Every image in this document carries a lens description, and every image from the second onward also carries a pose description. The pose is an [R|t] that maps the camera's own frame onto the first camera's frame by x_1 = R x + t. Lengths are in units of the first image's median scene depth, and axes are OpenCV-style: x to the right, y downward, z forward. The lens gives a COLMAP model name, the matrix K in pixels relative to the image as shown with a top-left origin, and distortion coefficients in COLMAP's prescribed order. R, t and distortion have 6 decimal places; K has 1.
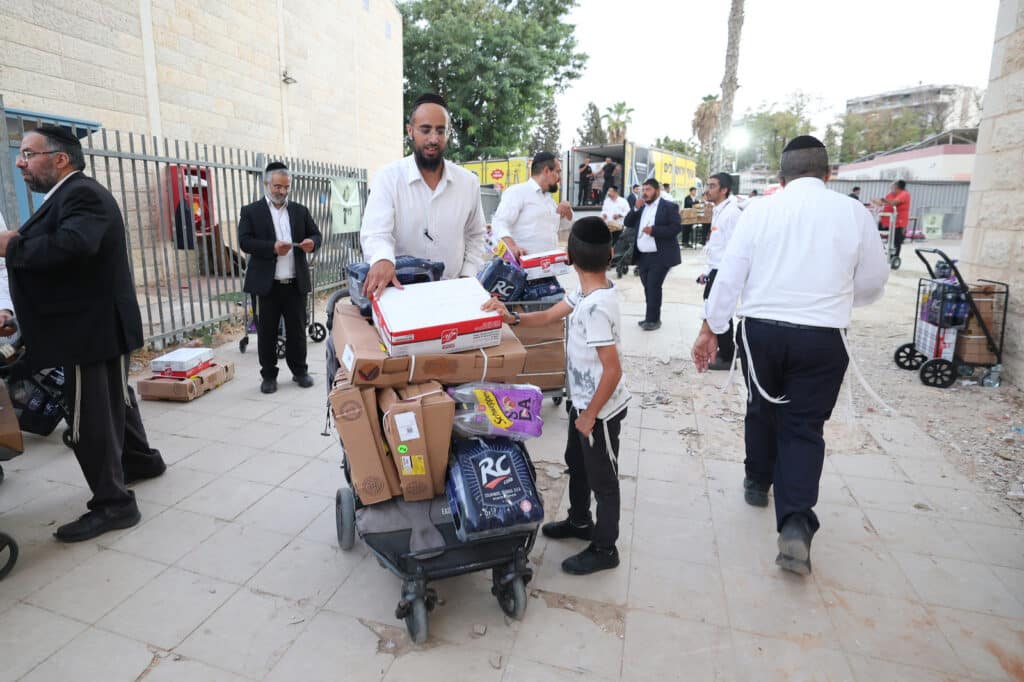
lens RADIAL K [[559.7, 0, 467.0], [0, 559.7, 315.0], [0, 0, 1]] dist [-0.056797, 0.026459]
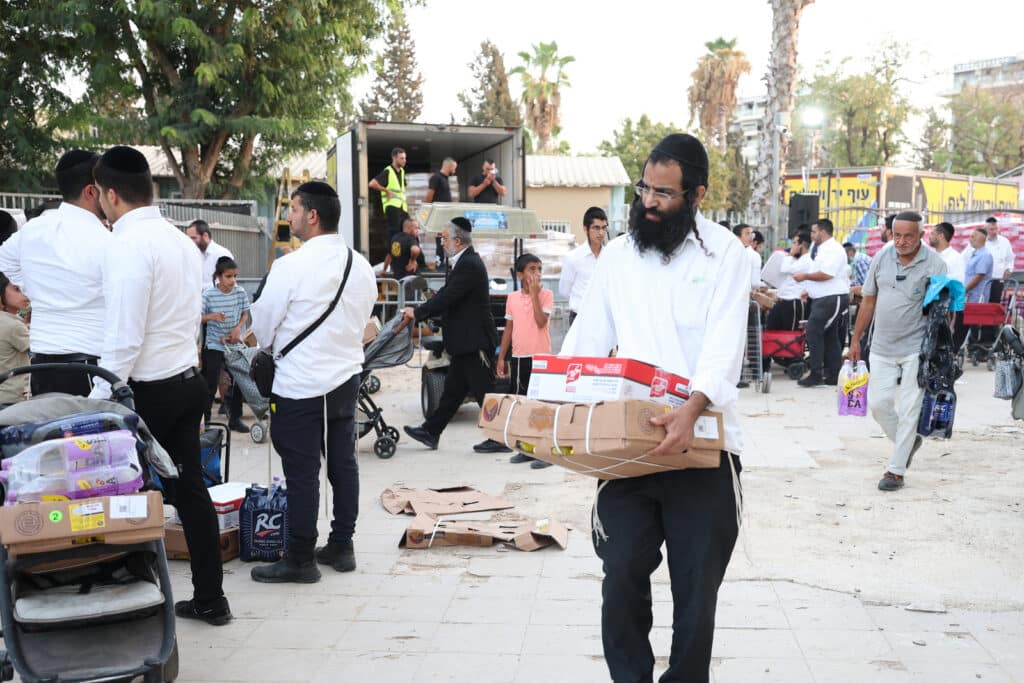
lens RADIAL K [[1167.1, 0, 579.6], [0, 1167.1, 392.3], [0, 0, 1]] dist [0.025993, 0.072783]
pose [[0.958323, -0.016864, 0.285187, 0.021597], [0.038373, 0.996808, -0.070004, -0.022230], [-0.283096, 0.078030, 0.955912, 0.098488]]
